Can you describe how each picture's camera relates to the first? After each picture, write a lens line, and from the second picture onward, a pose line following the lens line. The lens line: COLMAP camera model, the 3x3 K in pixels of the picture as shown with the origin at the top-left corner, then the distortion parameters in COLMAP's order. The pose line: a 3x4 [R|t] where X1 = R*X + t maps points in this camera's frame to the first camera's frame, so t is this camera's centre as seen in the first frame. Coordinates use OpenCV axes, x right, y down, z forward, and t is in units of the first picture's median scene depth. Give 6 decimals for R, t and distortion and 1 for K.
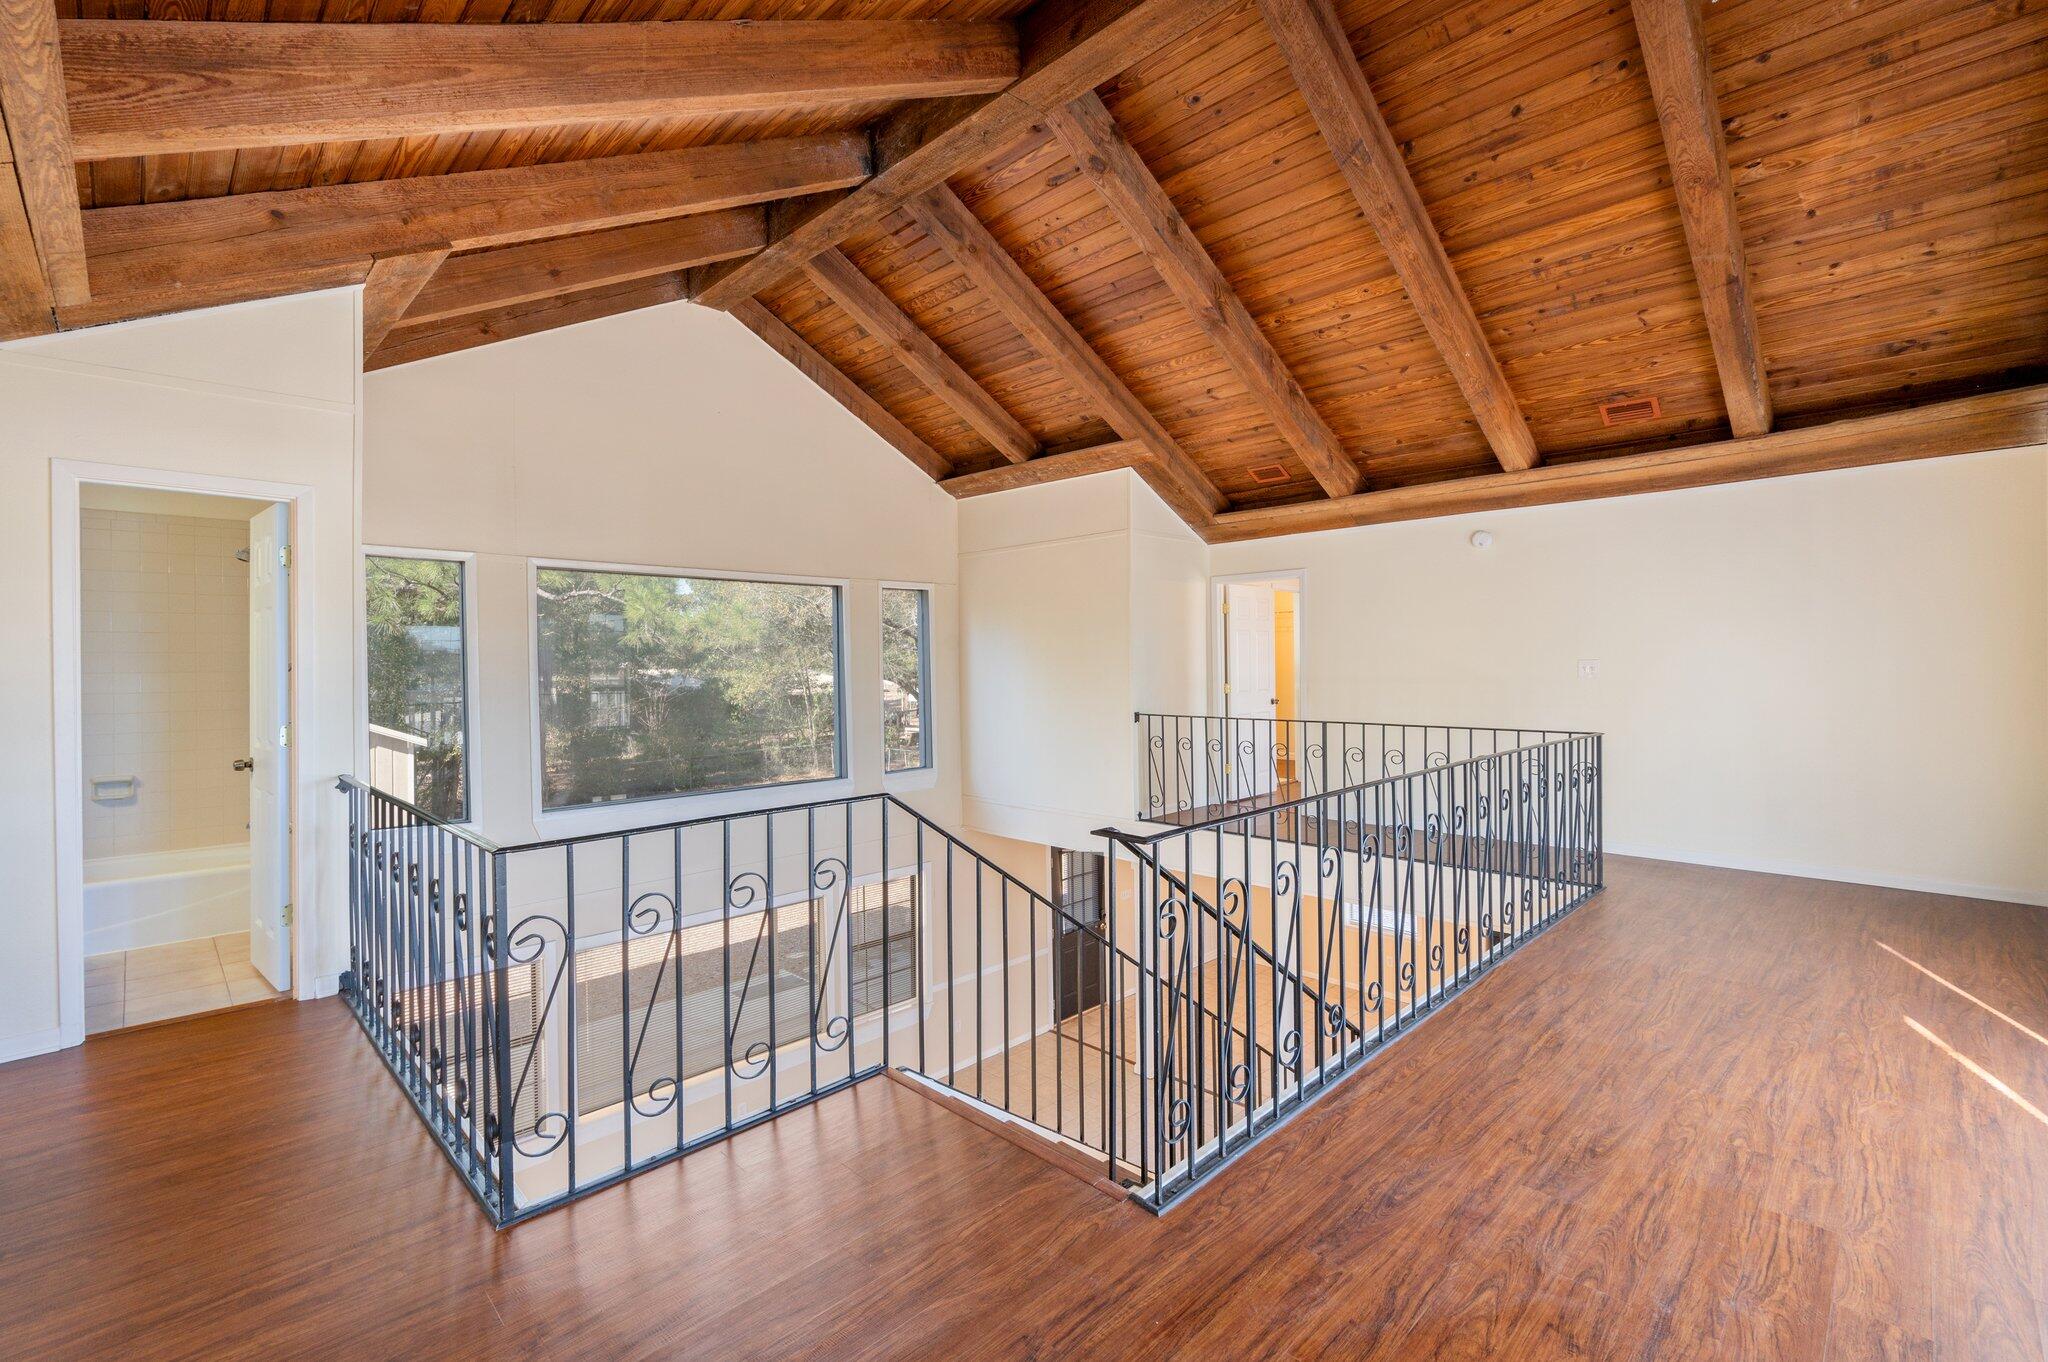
lens RADIAL K [[886.0, 0, 1024.2], [0, 886.0, 675.3], [0, 0, 1]] dist [0.002853, 0.000475]
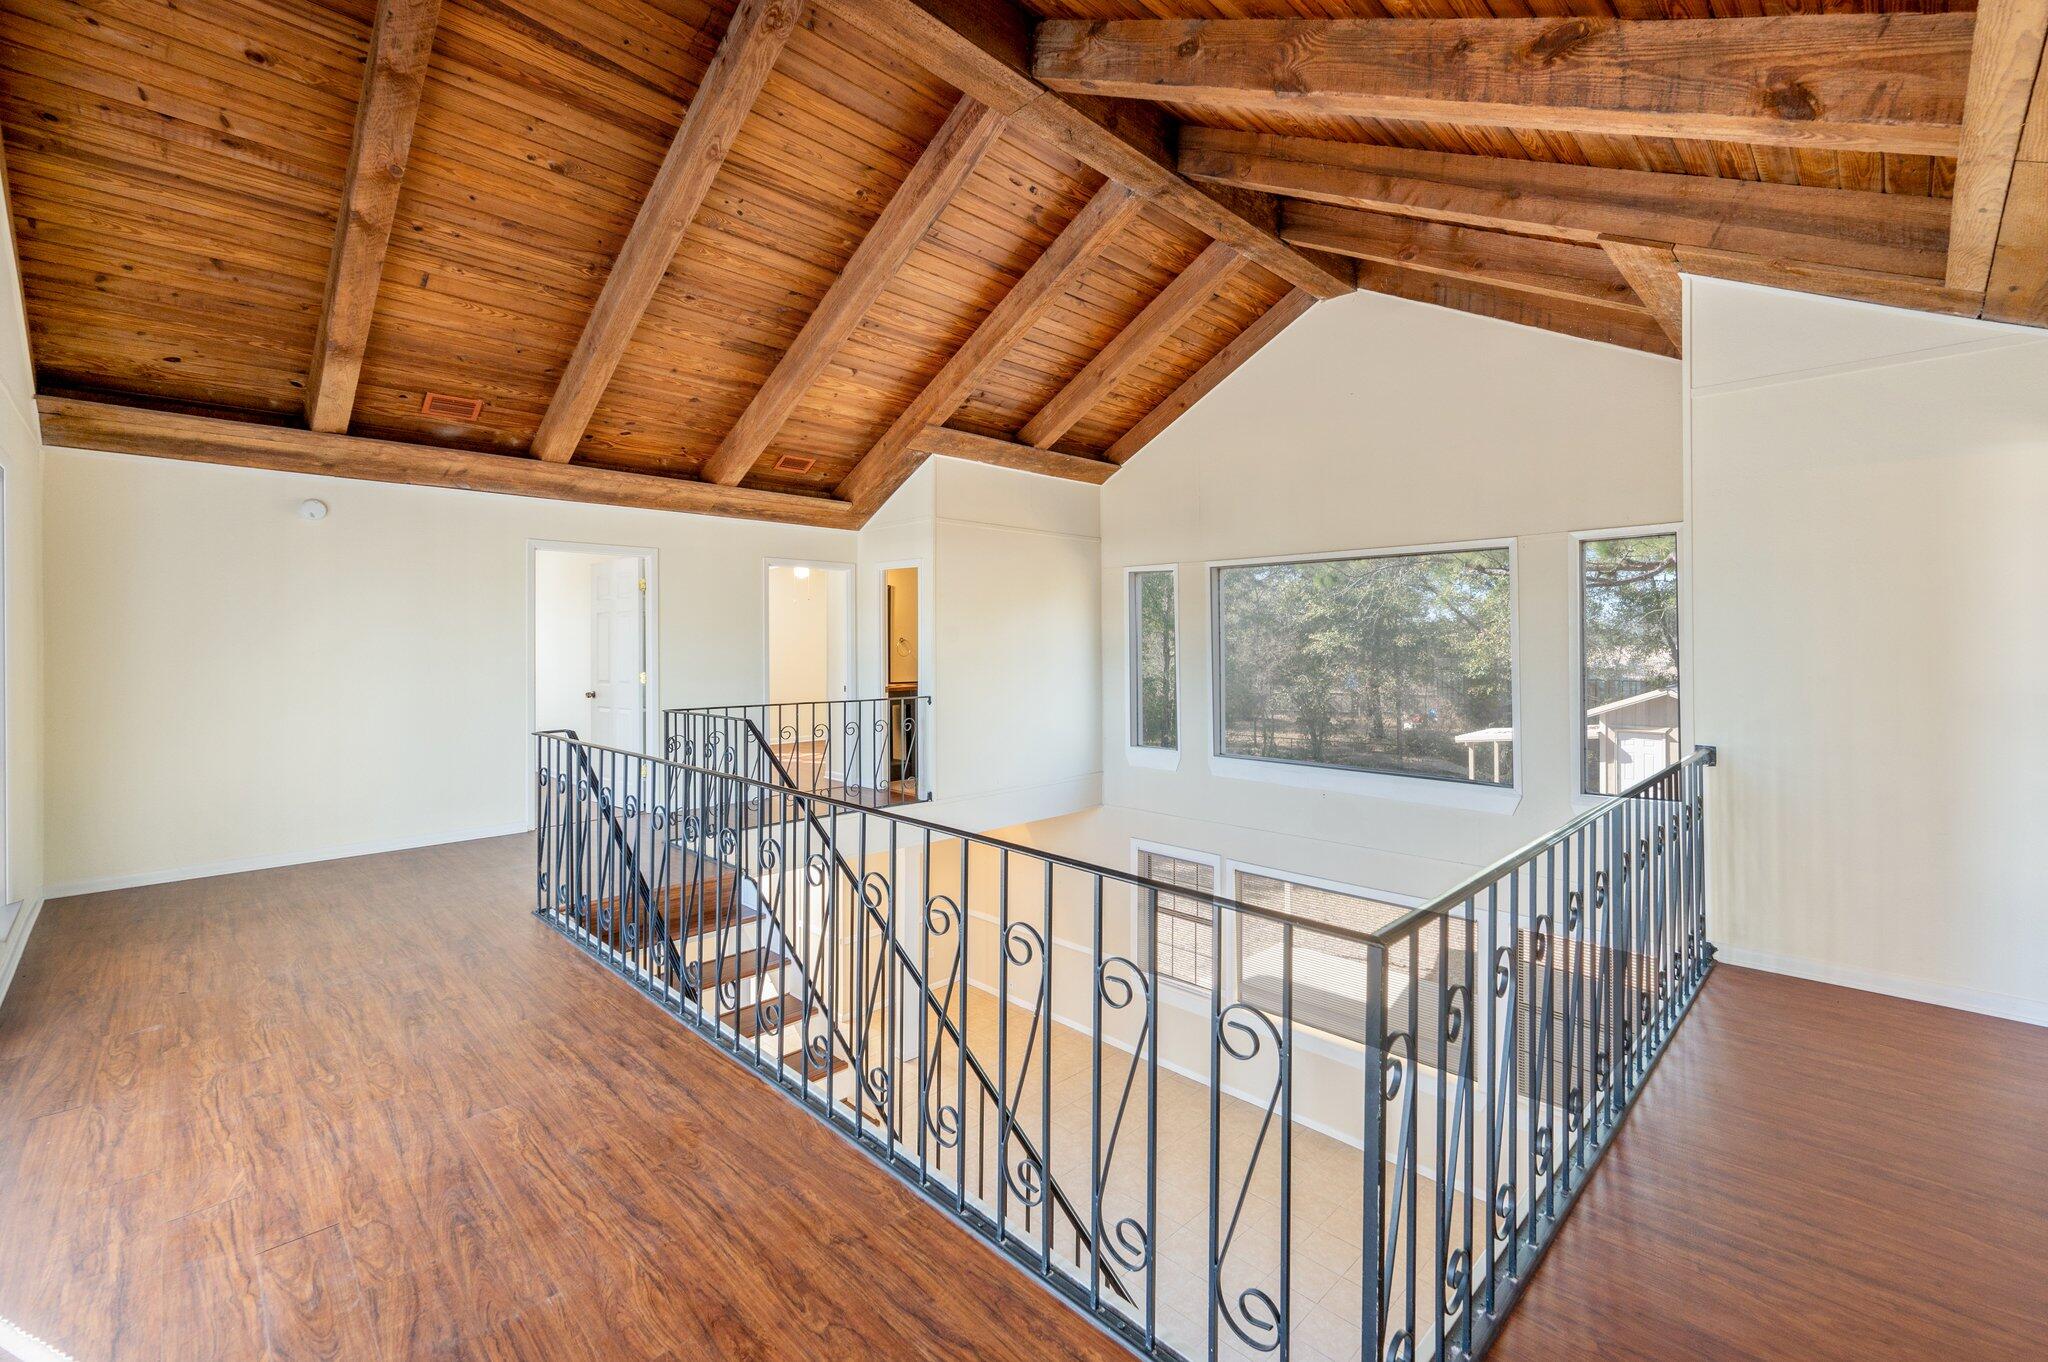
lens RADIAL K [[886.0, 0, 1028.3], [0, 886.0, 632.9], [0, 0, 1]] dist [0.002853, 0.000475]
pose [[-0.007231, -0.005284, -0.999960, 1.690717], [-0.012084, 0.999913, -0.005196, -0.034530], [0.999901, 0.012046, -0.007295, 1.656310]]
